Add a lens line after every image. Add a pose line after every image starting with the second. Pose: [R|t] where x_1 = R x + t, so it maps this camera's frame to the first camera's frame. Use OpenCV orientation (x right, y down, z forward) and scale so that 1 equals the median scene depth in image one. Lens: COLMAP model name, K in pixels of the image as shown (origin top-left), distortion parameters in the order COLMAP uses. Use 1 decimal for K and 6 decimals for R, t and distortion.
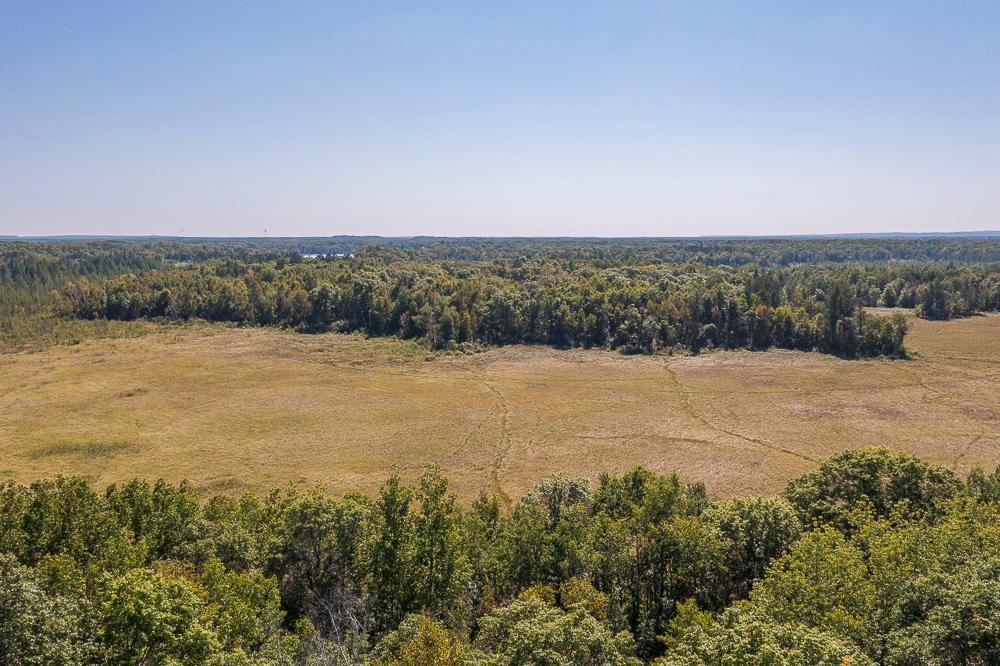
lens RADIAL K [[797.4, 0, 498.8], [0, 797.4, 357.0], [0, 0, 1]] dist [-0.019859, 0.013885]
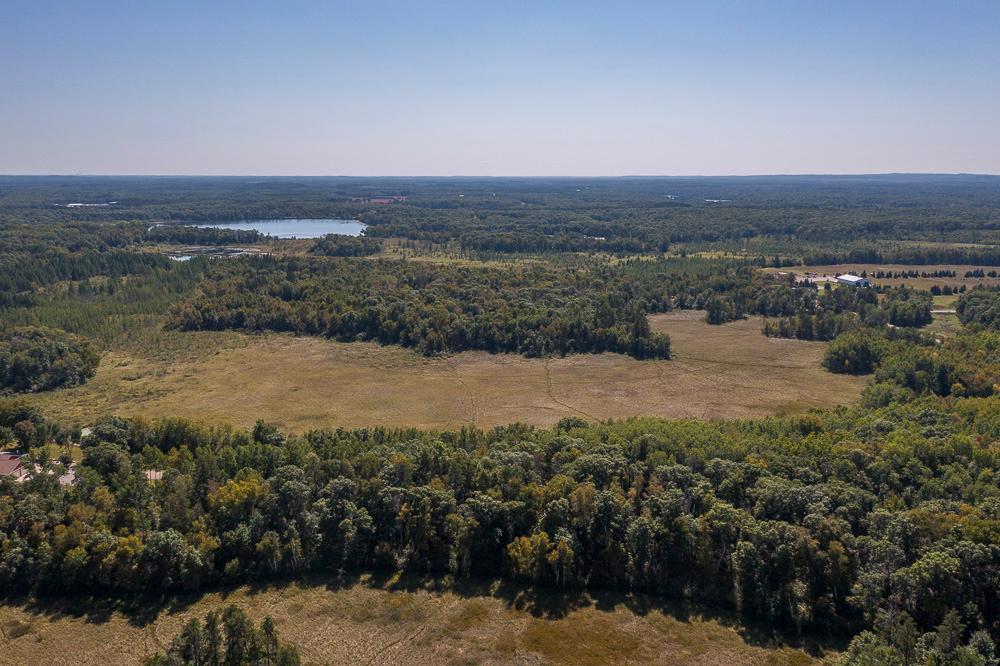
lens RADIAL K [[797.4, 0, 498.8], [0, 797.4, 357.0], [0, 0, 1]] dist [-0.019859, 0.013885]
pose [[0.995411, -0.016368, 0.094278, -0.076575], [0.009652, 0.997411, 0.071263, -0.123408], [-0.095201, -0.070026, 0.992992, -0.772775]]
